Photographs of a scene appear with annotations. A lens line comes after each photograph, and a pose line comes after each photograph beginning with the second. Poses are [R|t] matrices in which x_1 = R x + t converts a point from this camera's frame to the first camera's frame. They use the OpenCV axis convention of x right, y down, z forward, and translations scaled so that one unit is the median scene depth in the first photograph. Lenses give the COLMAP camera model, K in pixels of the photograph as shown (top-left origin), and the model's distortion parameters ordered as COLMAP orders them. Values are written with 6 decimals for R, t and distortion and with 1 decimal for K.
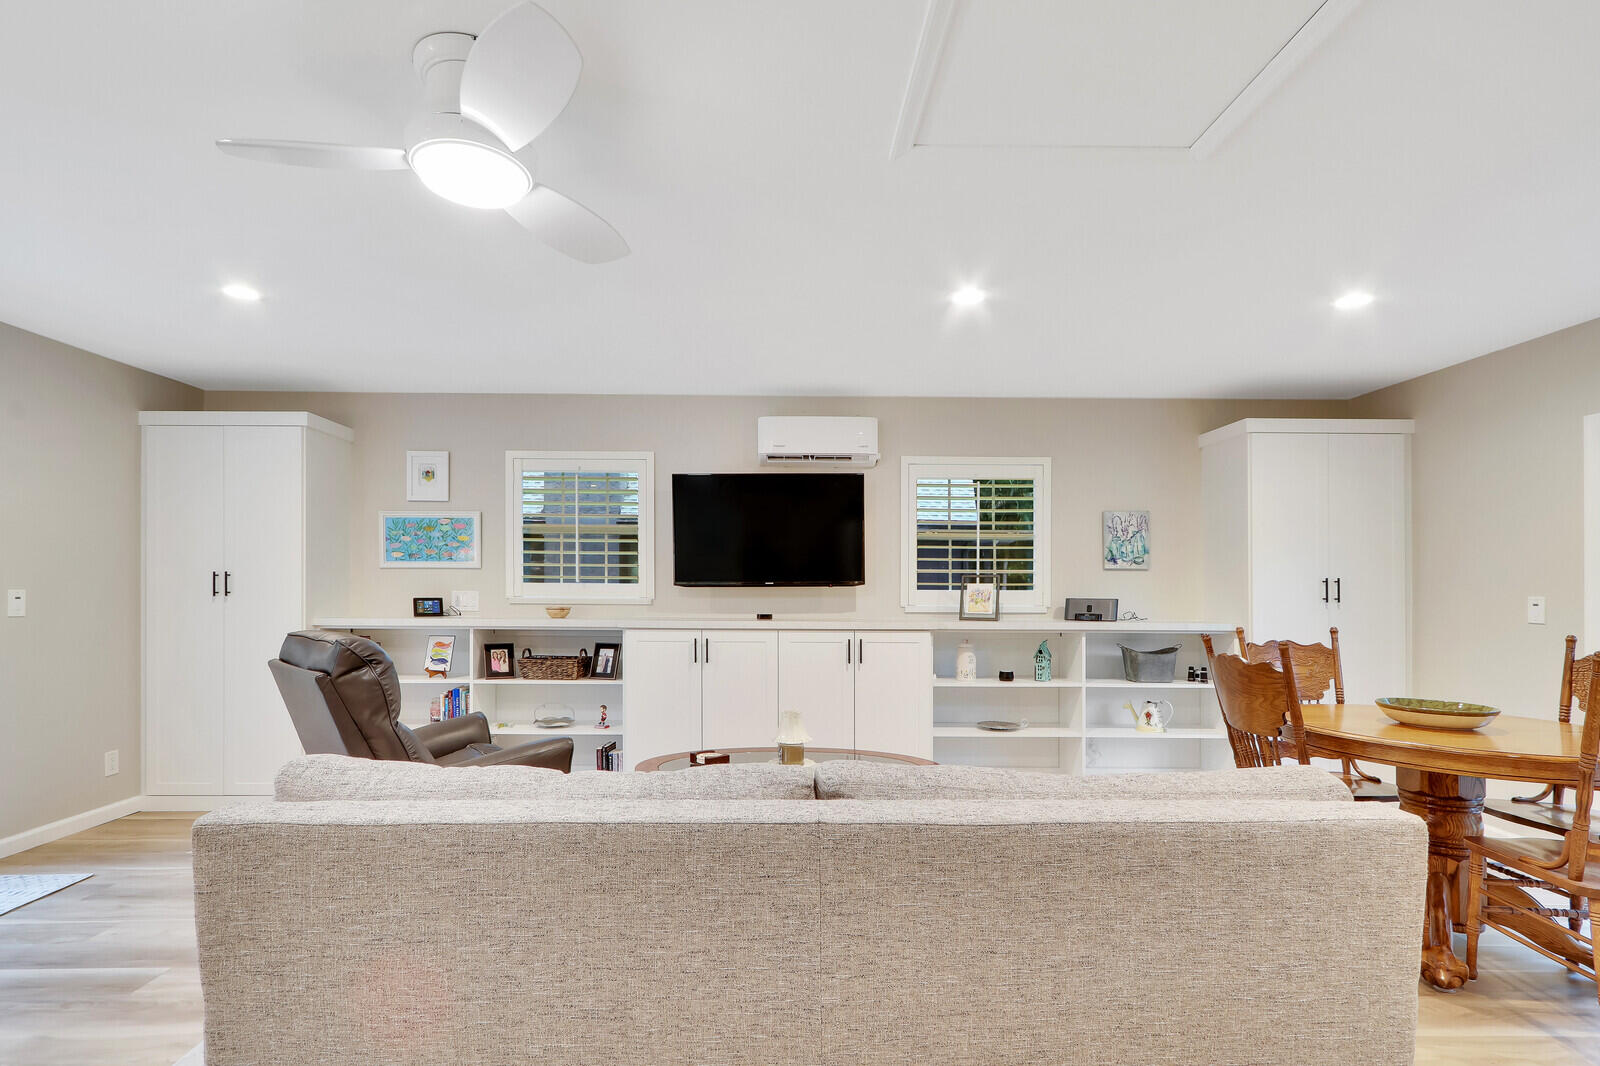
lens RADIAL K [[785.1, 0, 759.9], [0, 785.1, 613.1], [0, 0, 1]] dist [-0.003142, 0.003813]
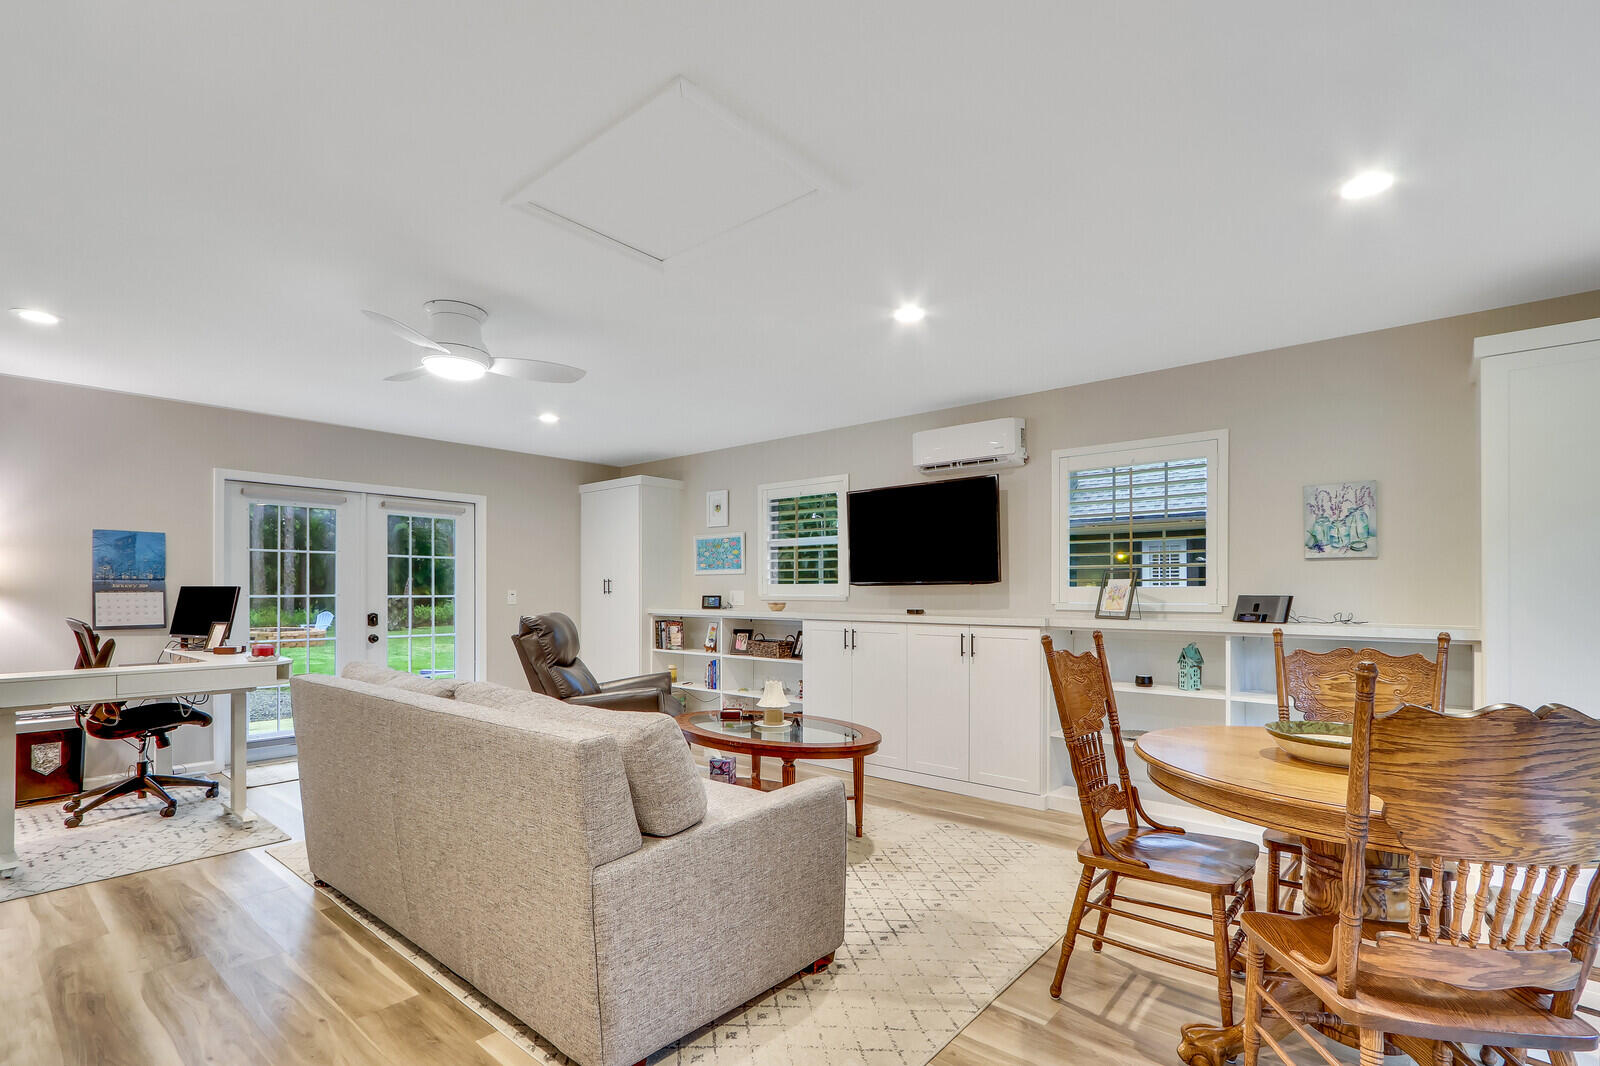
lens RADIAL K [[785.1, 0, 785.4], [0, 785.1, 591.4], [0, 0, 1]] dist [-0.003142, 0.003813]
pose [[0.742591, -0.005624, -0.669722, 0.605025], [-0.018873, 0.999392, -0.029319, 0.011153], [0.669480, 0.034411, 0.742033, 0.058414]]
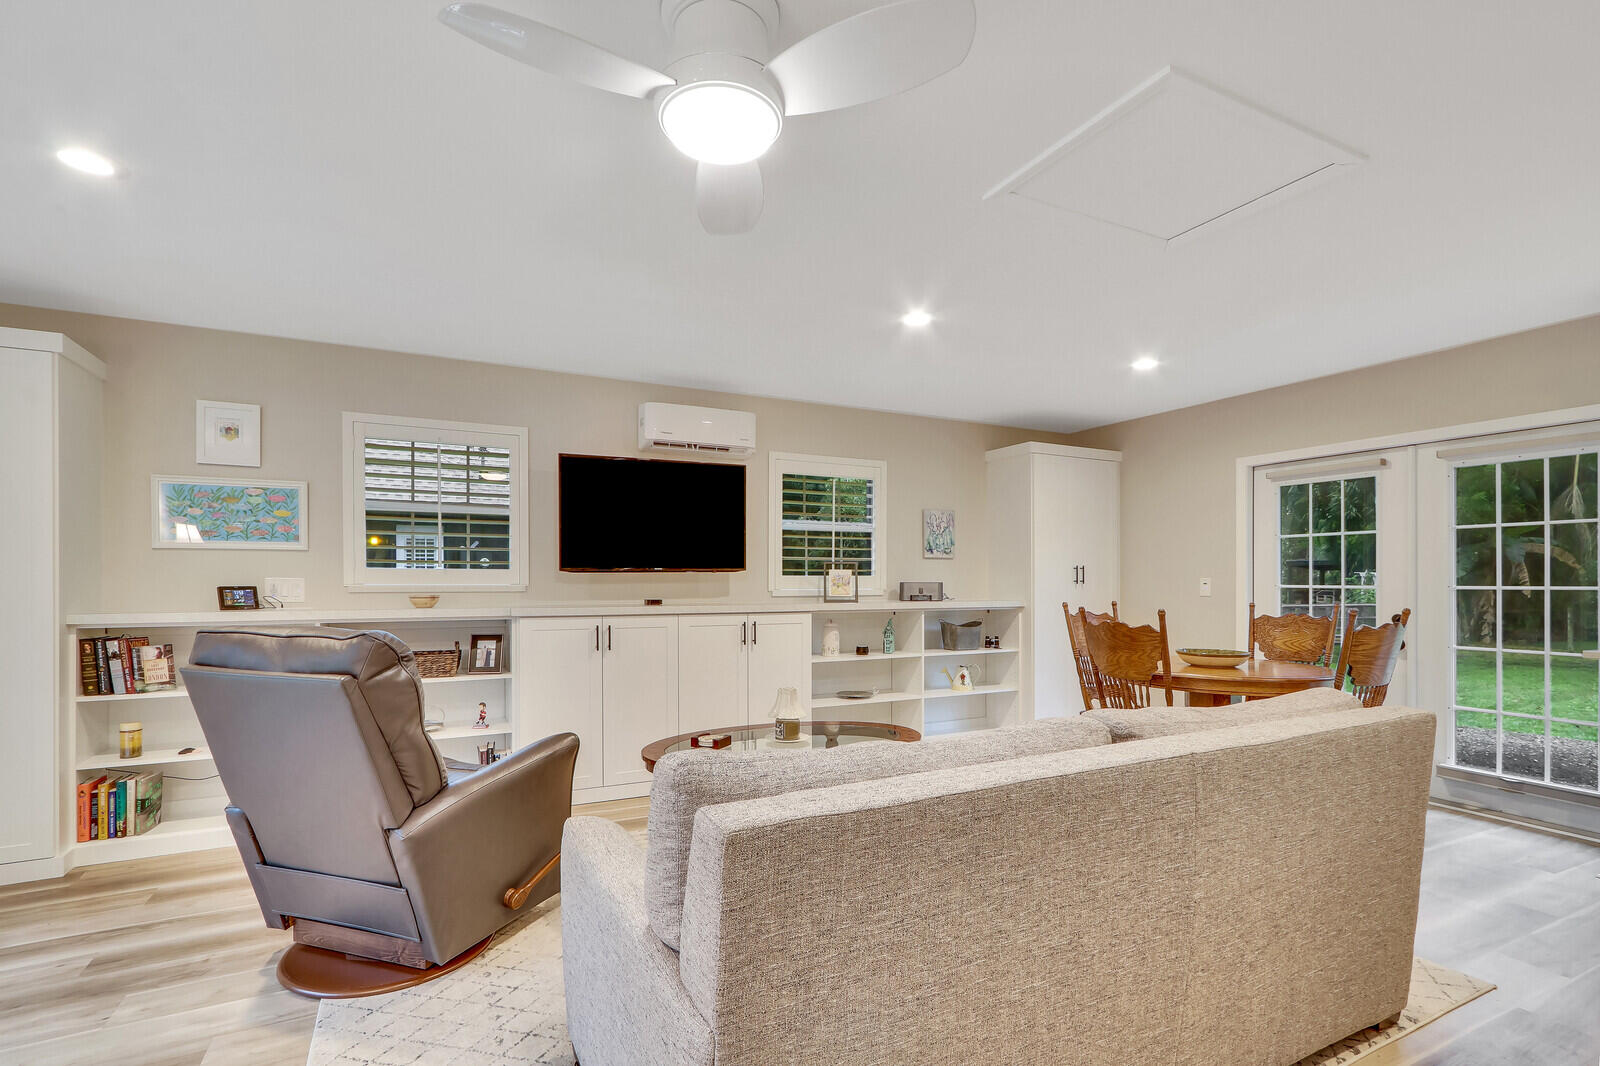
lens RADIAL K [[785.1, 0, 790.1], [0, 785.1, 570.2], [0, 0, 1]] dist [-0.003142, 0.003813]
pose [[0.887897, -0.000676, 0.460041, -0.293974], [0.018234, 0.999265, -0.033723, 0.000307], [-0.459680, 0.038331, 0.887257, 0.044349]]
